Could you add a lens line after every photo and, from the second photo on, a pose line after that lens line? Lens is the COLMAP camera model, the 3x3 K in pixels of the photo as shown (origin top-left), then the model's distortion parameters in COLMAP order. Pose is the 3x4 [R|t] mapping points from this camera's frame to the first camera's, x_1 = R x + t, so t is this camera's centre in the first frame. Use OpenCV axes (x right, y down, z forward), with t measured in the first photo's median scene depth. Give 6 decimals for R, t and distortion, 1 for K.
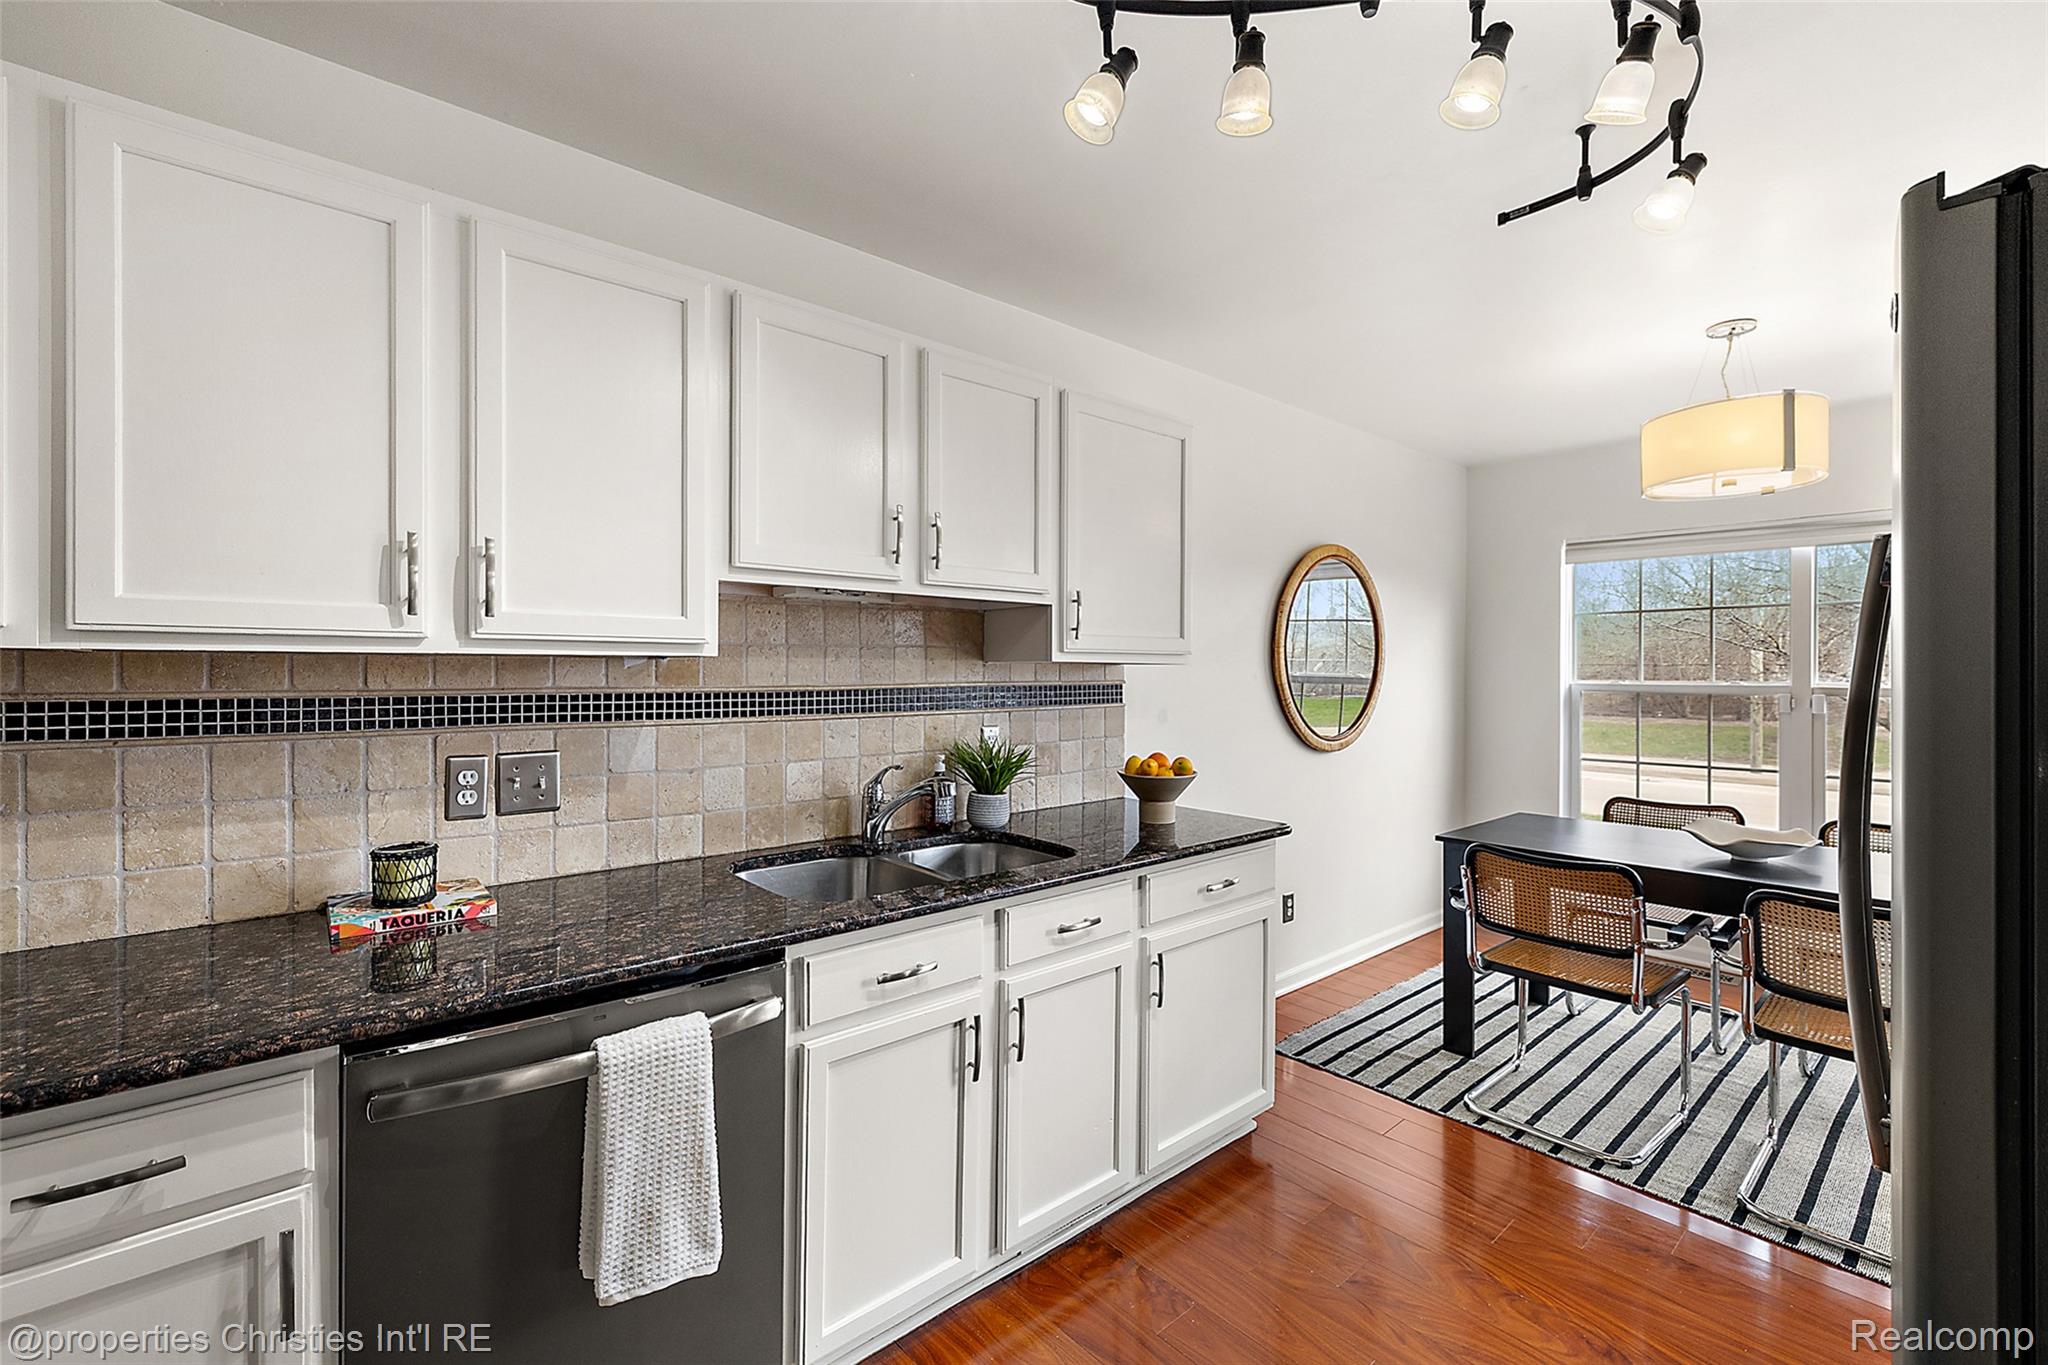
lens RADIAL K [[874.3, 0, 1019.5], [0, 874.3, 674.9], [0, 0, 1]] dist [0.000245, 0.000153]
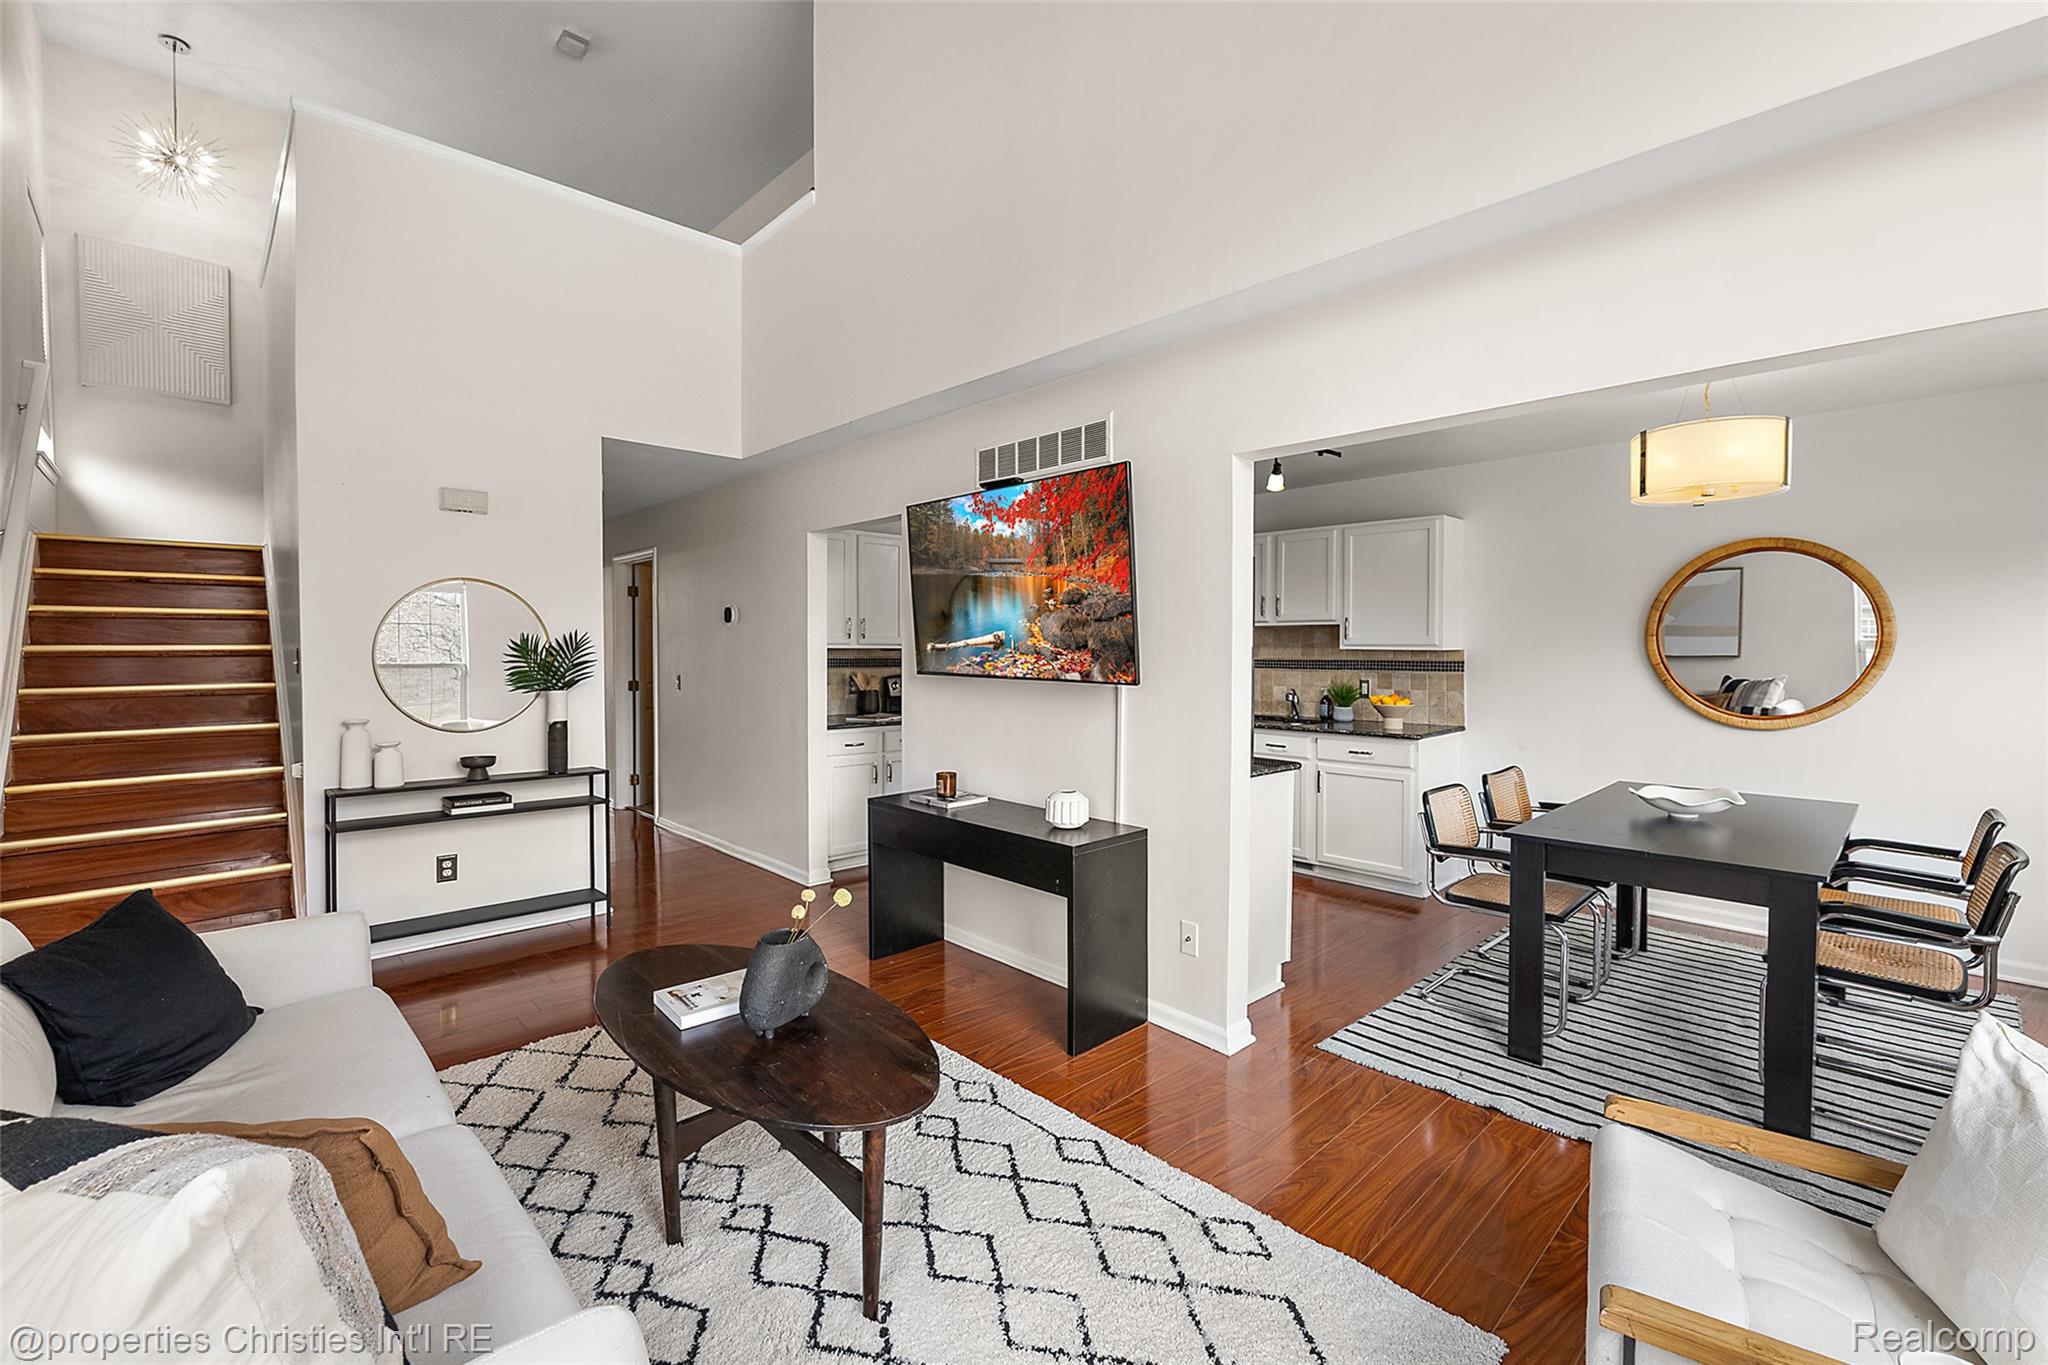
lens RADIAL K [[894.3, 0, 994.4], [0, 894.3, 671.3], [0, 0, 1]] dist [0.000241, -0.000042]
pose [[0.016571, 0.021428, -0.999633, 2.679888], [-0.005848, 0.999755, 0.021333, -0.001559], [0.999846, 0.005492, 0.016692, 0.058088]]
